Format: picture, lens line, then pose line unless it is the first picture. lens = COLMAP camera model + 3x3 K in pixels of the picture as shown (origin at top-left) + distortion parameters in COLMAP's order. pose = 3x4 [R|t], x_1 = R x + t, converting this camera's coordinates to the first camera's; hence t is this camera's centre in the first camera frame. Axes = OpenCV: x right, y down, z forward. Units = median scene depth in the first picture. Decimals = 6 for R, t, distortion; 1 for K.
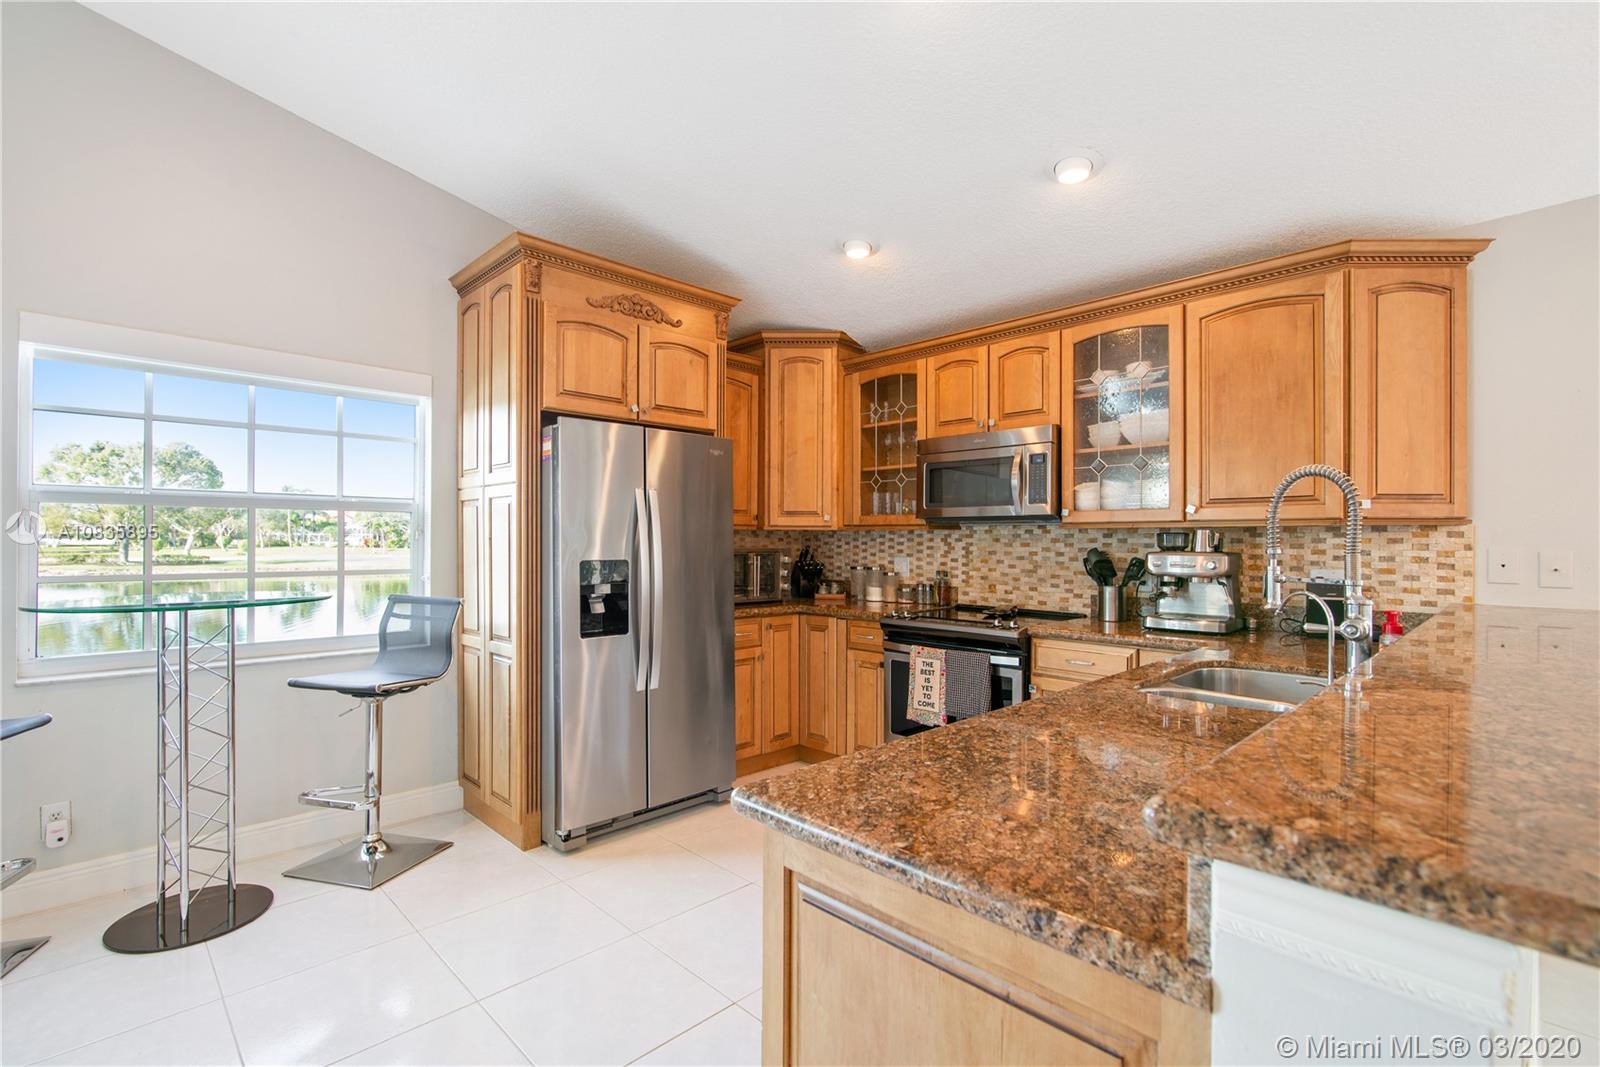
lens RADIAL K [[730.3, 0, 796.4], [0, 730.3, 538.2], [0, 0, 1]] dist [-0.001573, -0.000020]
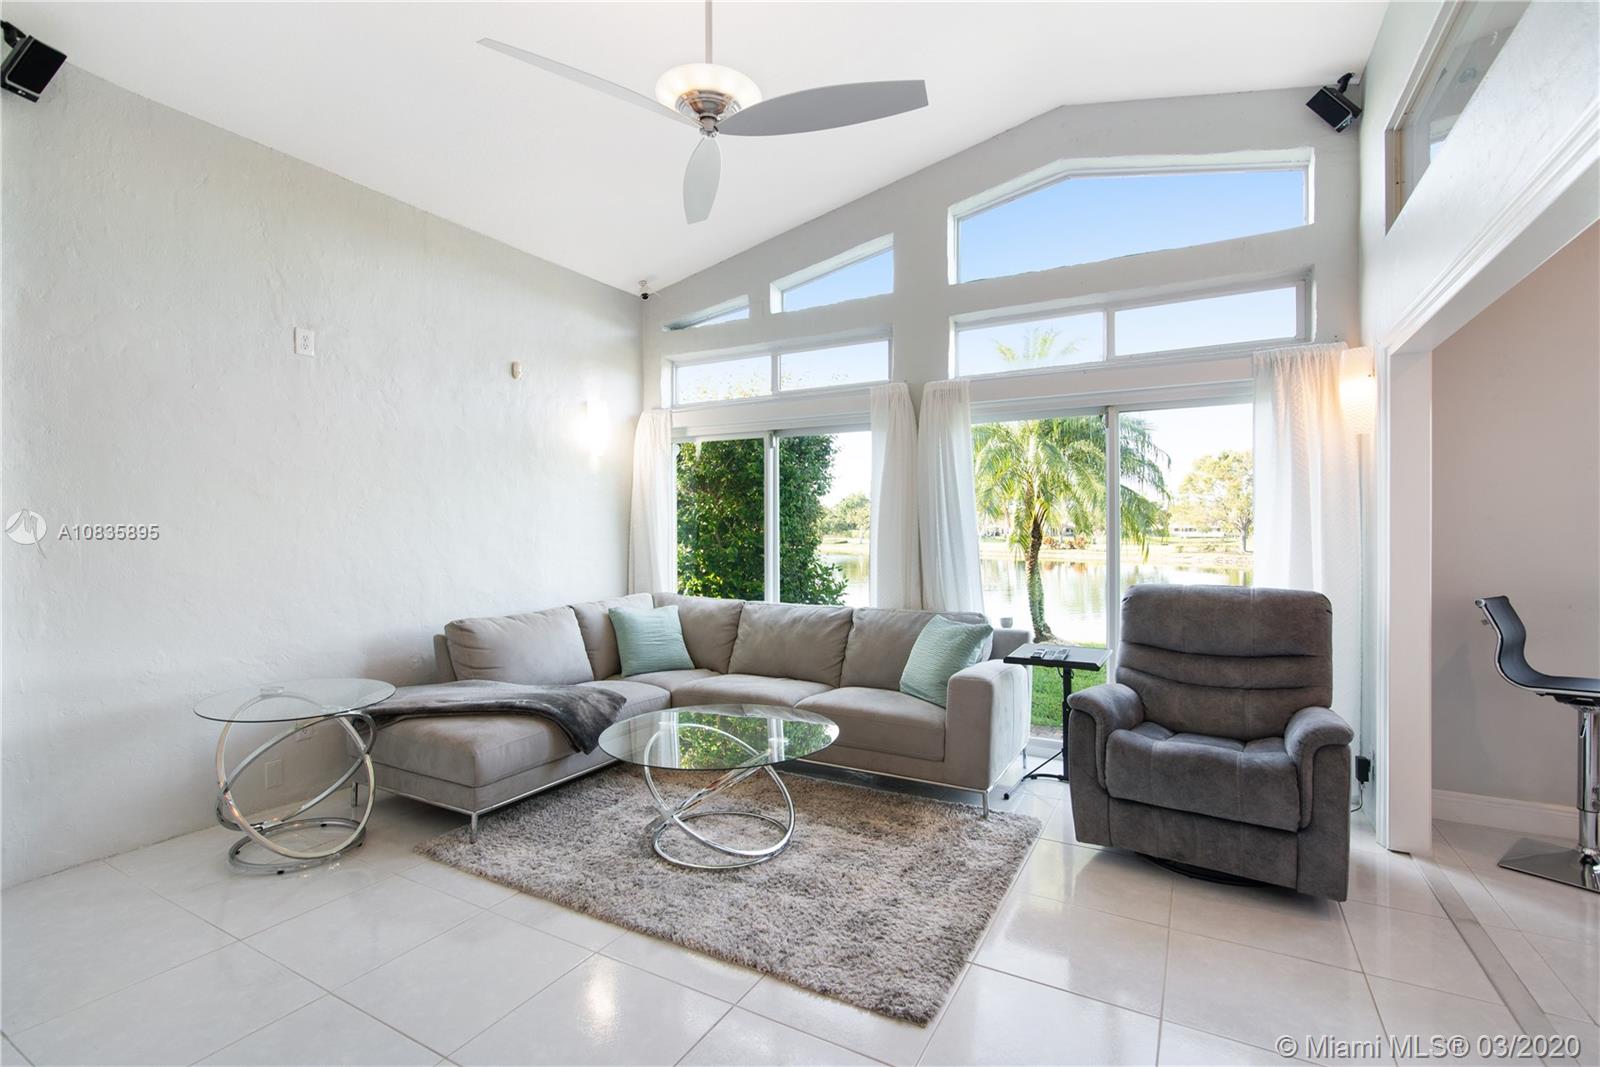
lens RADIAL K [[726.4, 0, 802.7], [0, 726.4, 528.0], [0, 0, 1]] dist [-0.001590, -0.000151]
pose [[0.296464, -0.009144, -0.955000, -0.227019], [0.006133, 0.999952, -0.007670, -0.002119], [0.955024, -0.003583, 0.296505, -0.441256]]
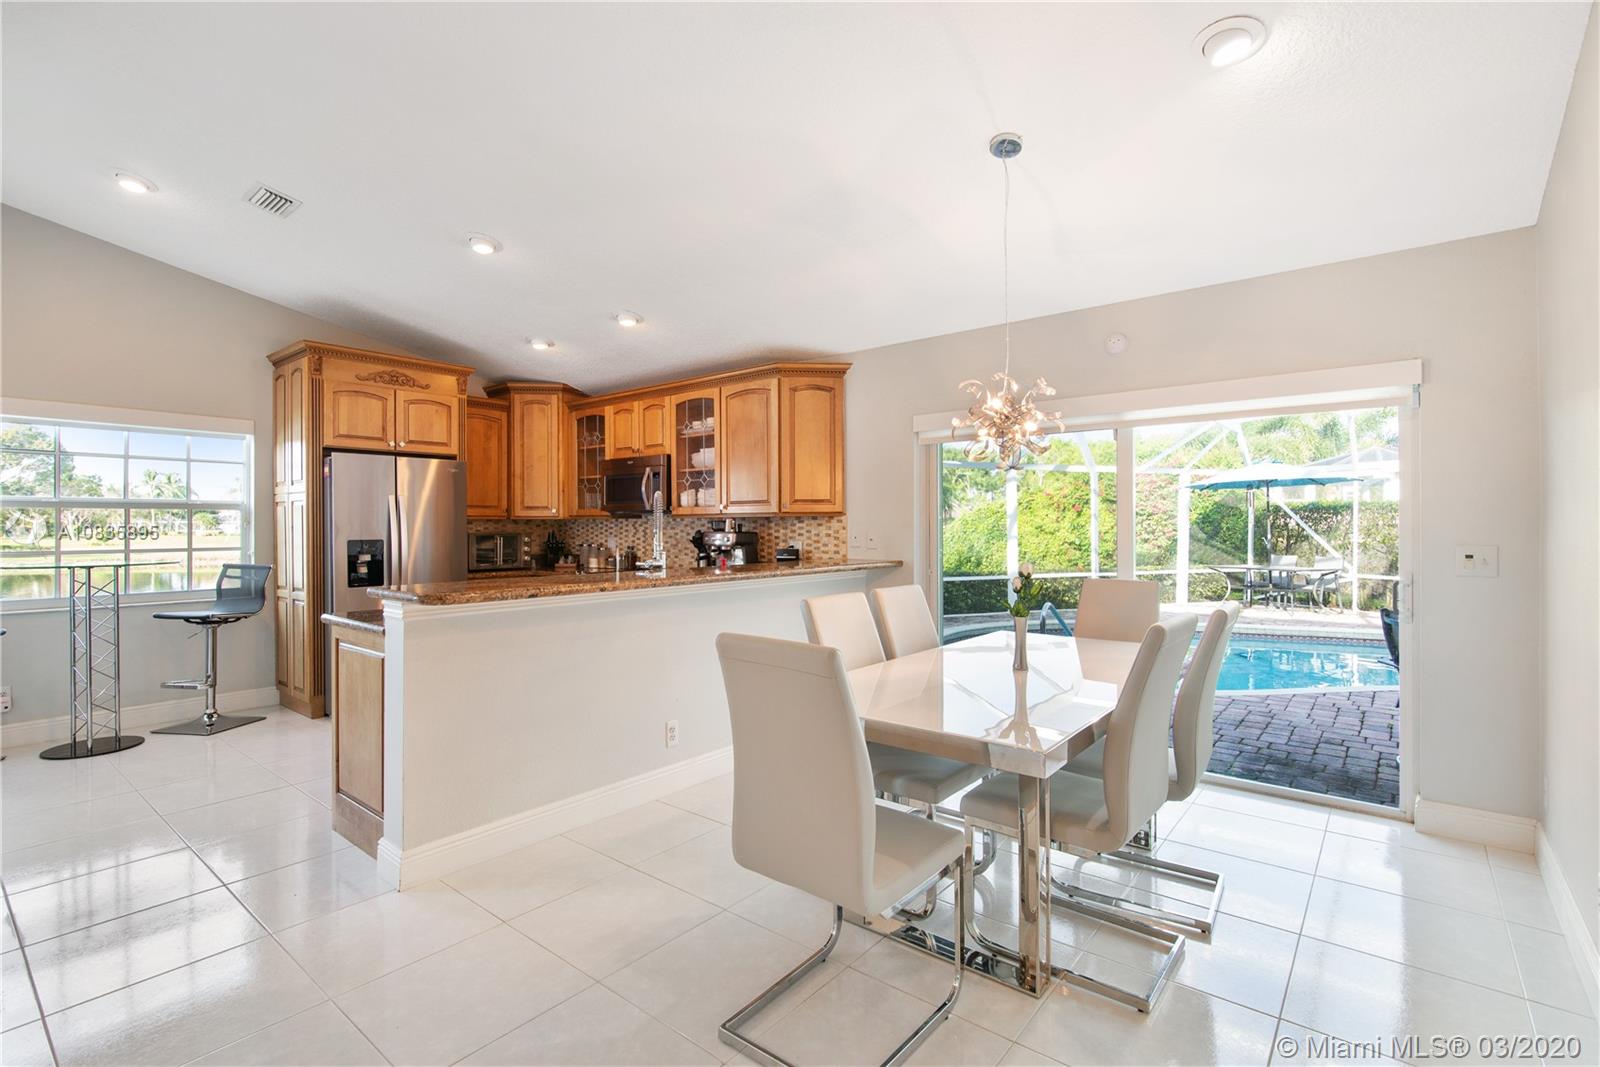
lens RADIAL K [[740.1, 0, 800.1], [0, 740.1, 524.9], [0, 0, 1]] dist [-0.000324, -0.000358]
pose [[0.993760, -0.006764, 0.111338, 0.452267], [0.006371, 0.999972, 0.003888, -0.002808], [-0.111361, -0.003154, 0.993775, -0.651838]]
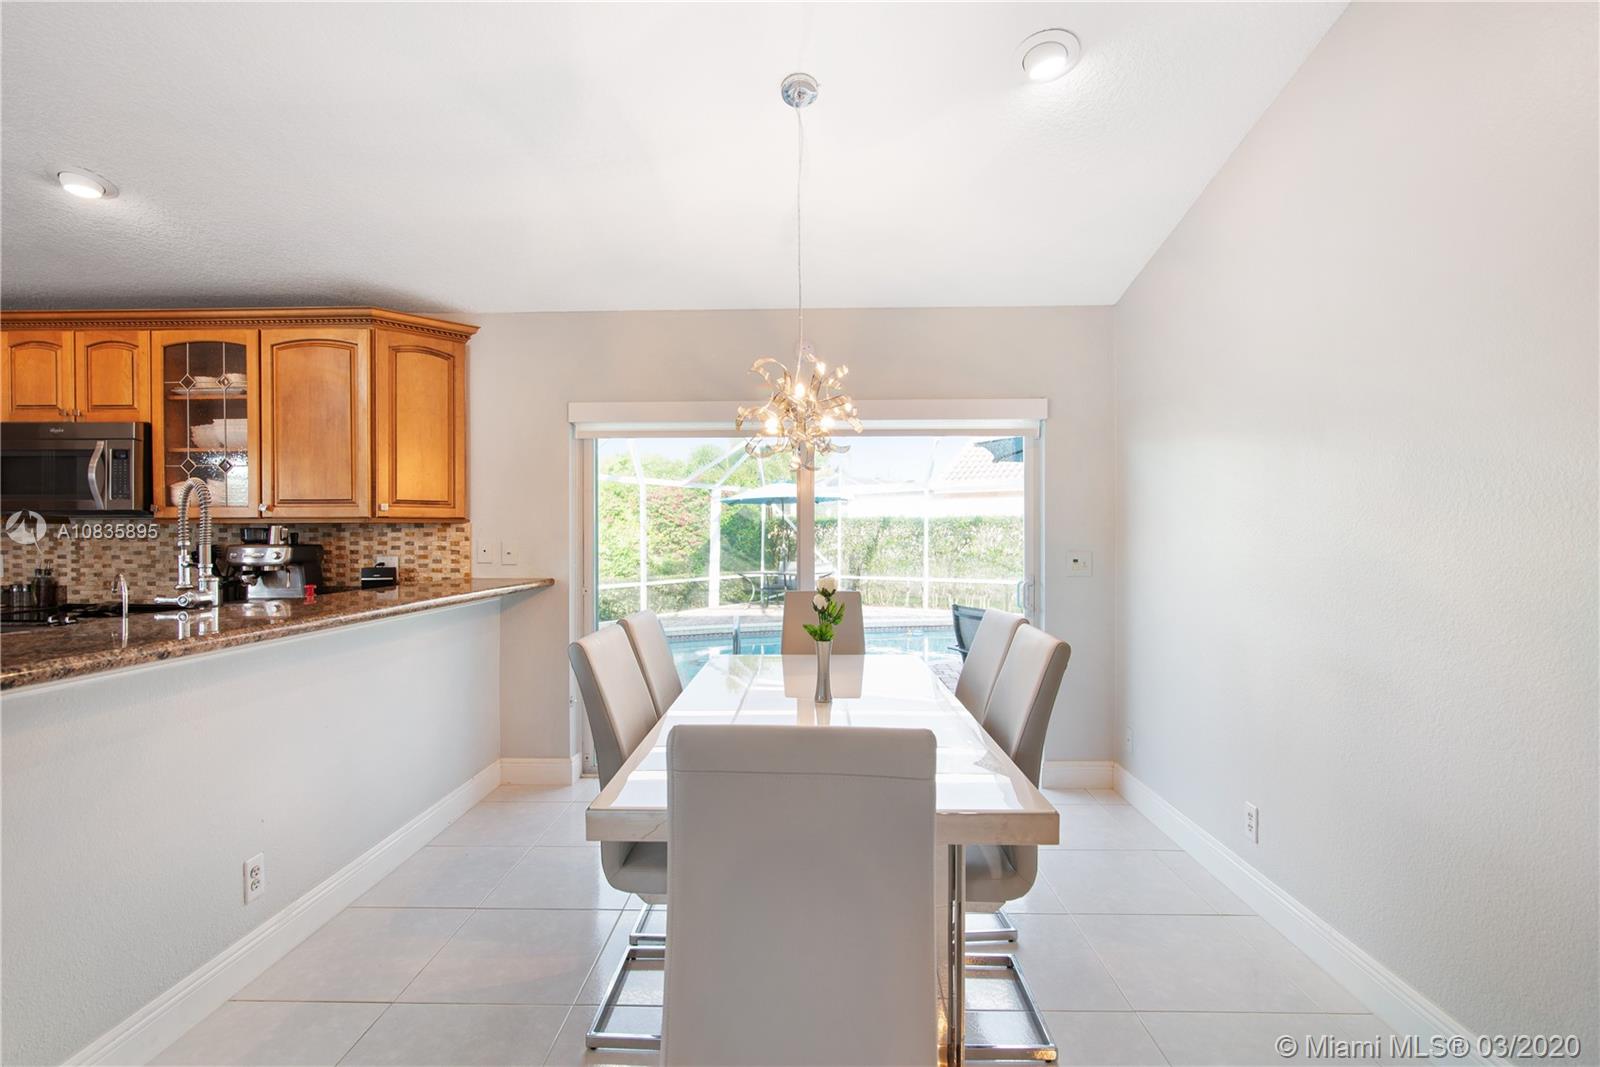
lens RADIAL K [[730.3, 0, 796.4], [0, 730.3, 538.2], [0, 0, 1]] dist [-0.001573, -0.000020]
pose [[0.718539, -0.007766, 0.695443, 0.291575], [0.001362, 0.999951, 0.009759, -0.001321], [-0.695485, -0.006065, 0.718515, -0.367470]]
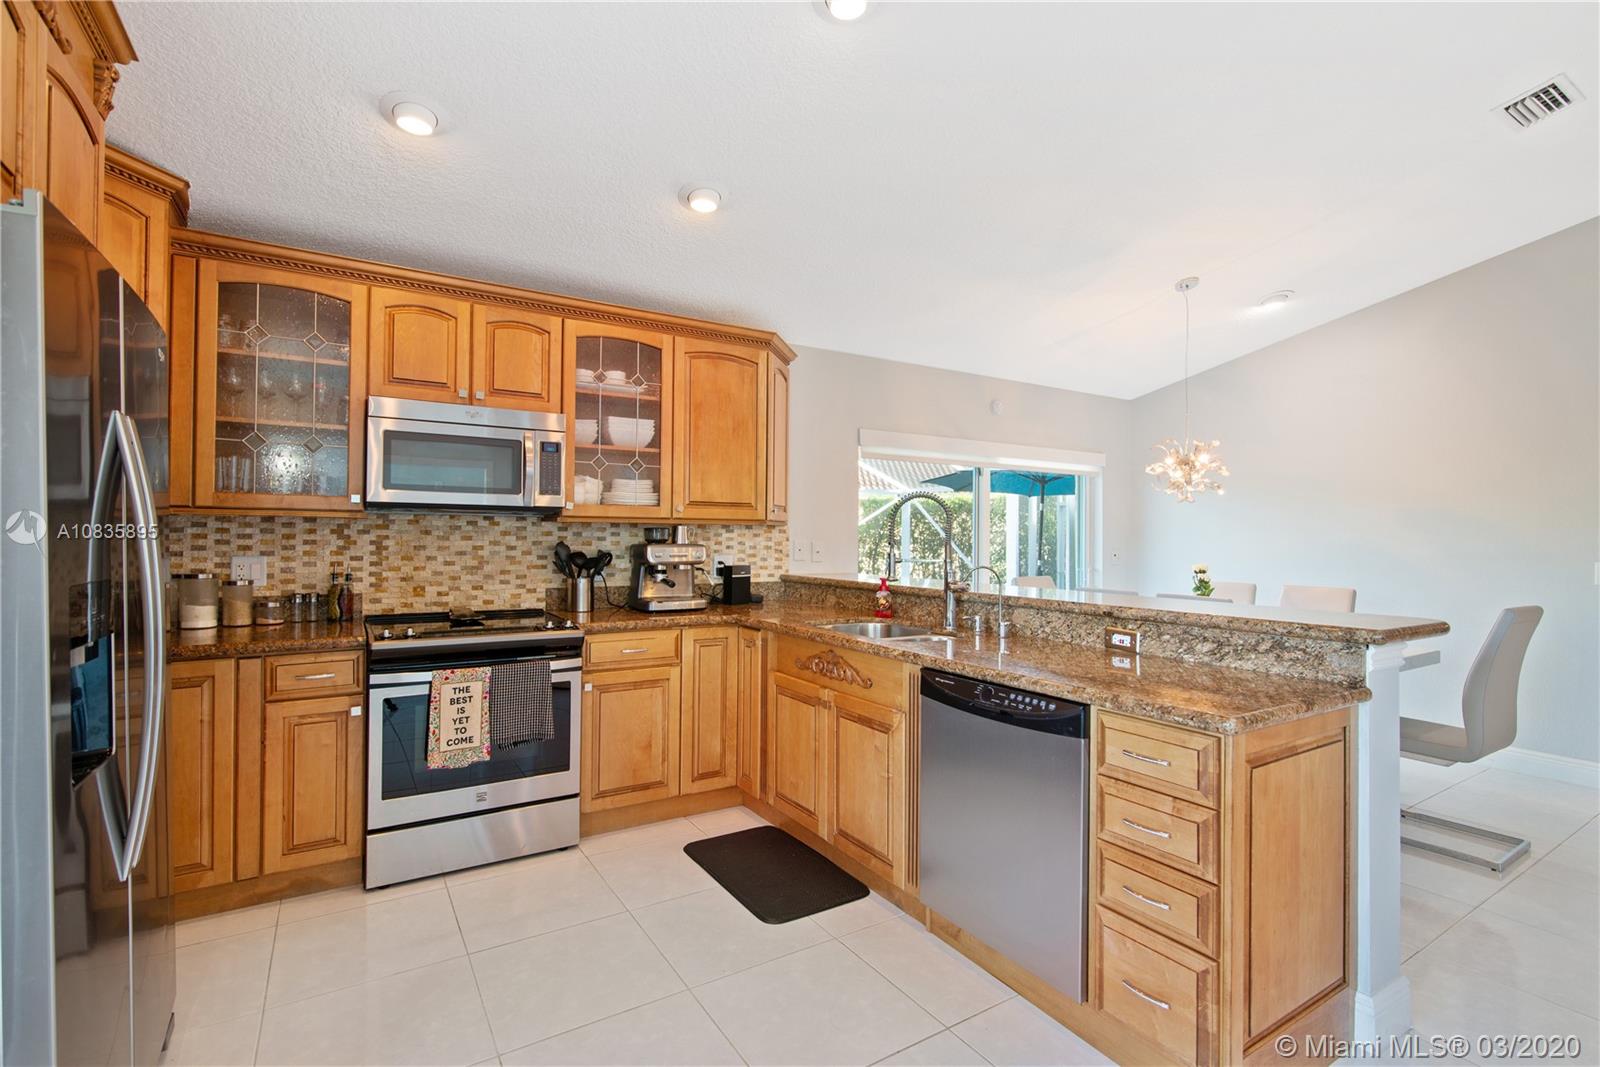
lens RADIAL K [[734.3, 0, 800.1], [0, 734.3, 528.0], [0, 0, 1]] dist [-0.000269, 0.000453]
pose [[0.214289, 0.007645, 0.976740, -0.514874], [-0.012065, 0.999914, -0.005179, -0.003677], [-0.976696, -0.010674, 0.214363, 0.466520]]
